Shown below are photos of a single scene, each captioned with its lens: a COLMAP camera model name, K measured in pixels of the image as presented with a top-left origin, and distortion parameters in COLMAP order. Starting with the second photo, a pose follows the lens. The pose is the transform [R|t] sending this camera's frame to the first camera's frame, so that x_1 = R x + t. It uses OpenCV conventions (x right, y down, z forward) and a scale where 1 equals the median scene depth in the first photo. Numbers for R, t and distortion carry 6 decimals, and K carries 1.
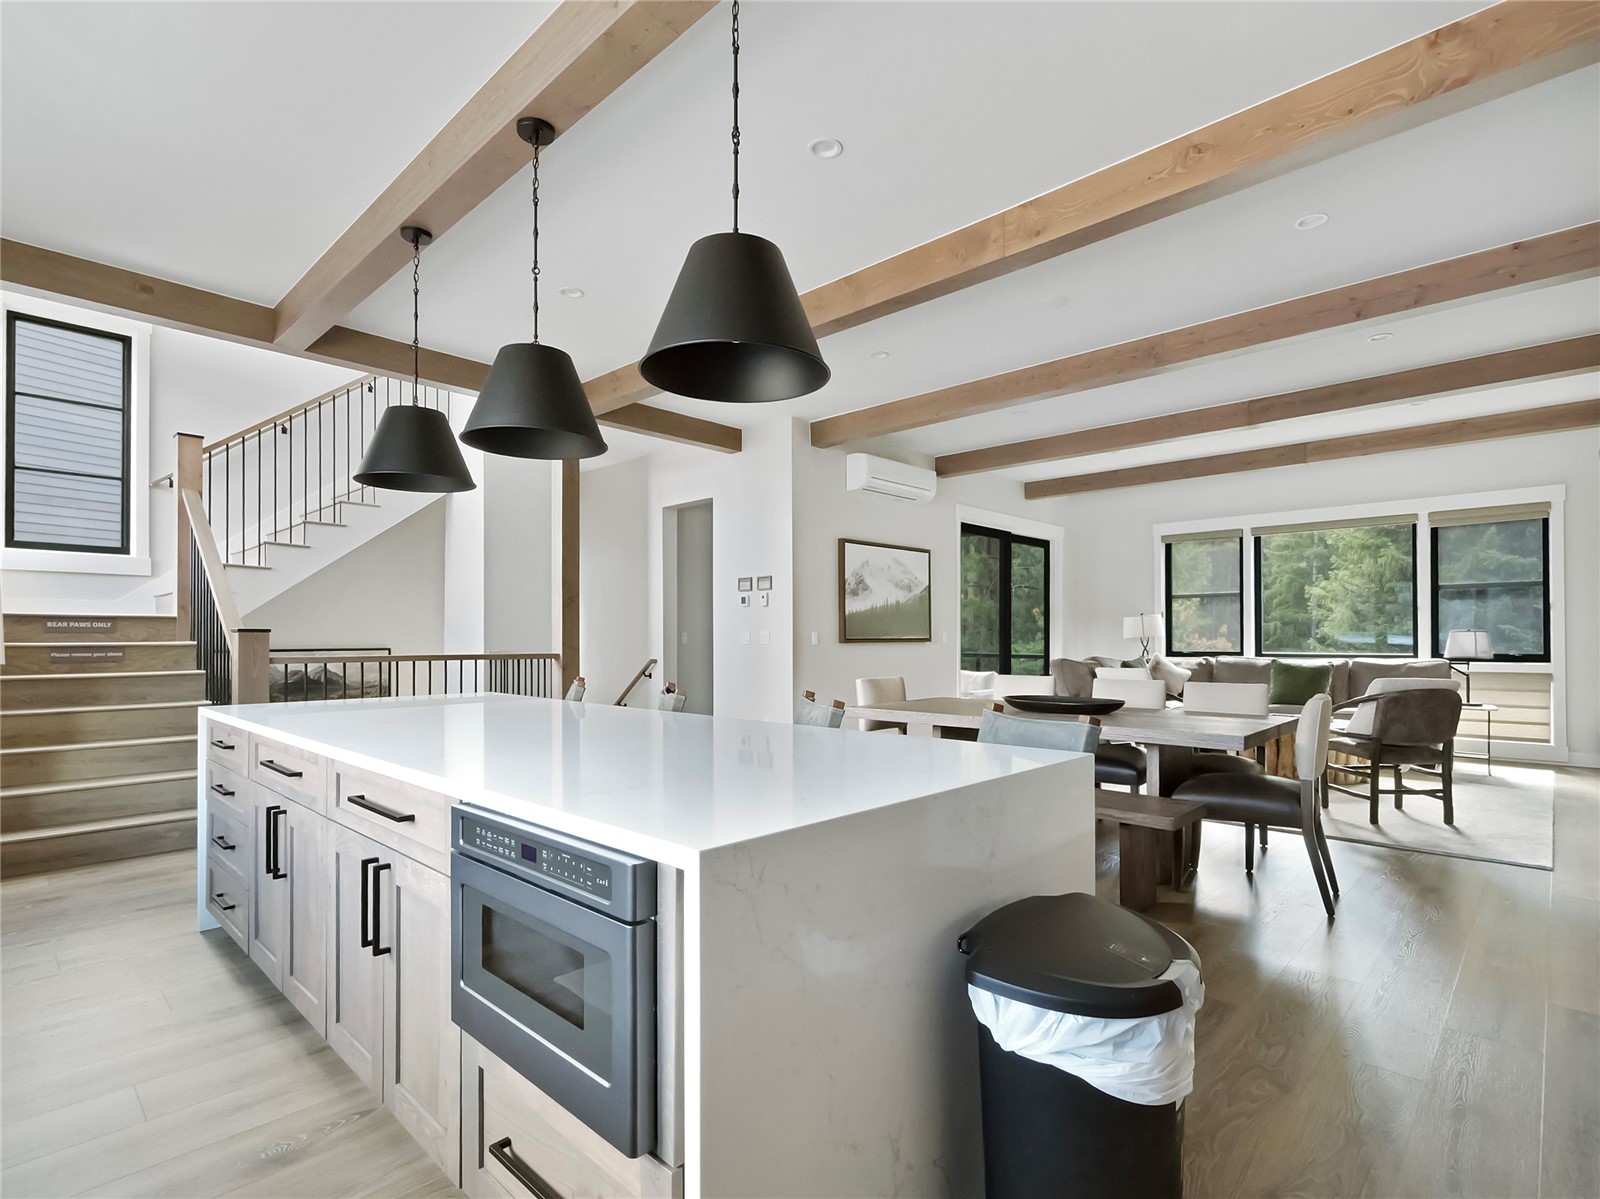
lens RADIAL K [[802.2, 0, 797.5], [0, 802.2, 626.9], [0, 0, 1]] dist [0.000227, -0.000370]
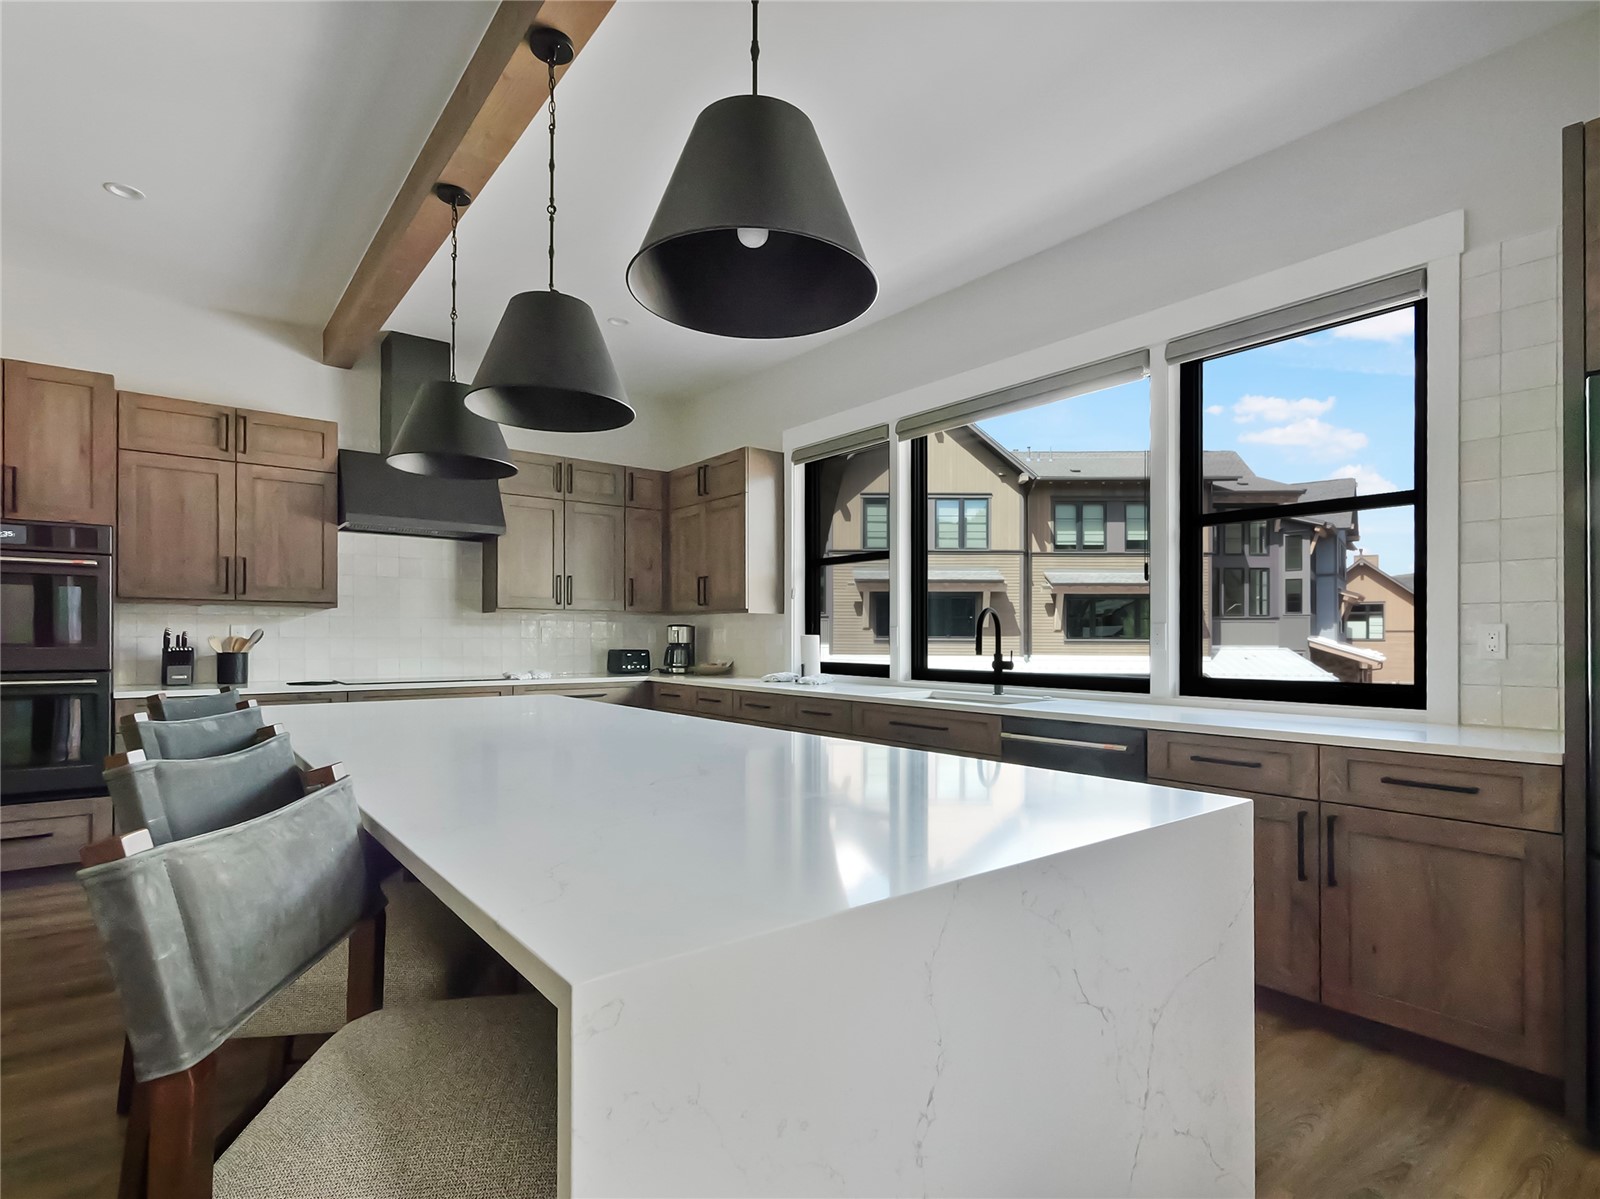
lens RADIAL K [[809.1, 0, 801.4], [0, 809.1, 639.1], [0, 0, 1]] dist [0.003329, -0.000759]
pose [[-0.990444, -0.004128, 0.137857, -0.262075], [-0.006632, 0.999821, -0.017712, 0.009596], [-0.137759, -0.018457, -0.990294, 0.668656]]
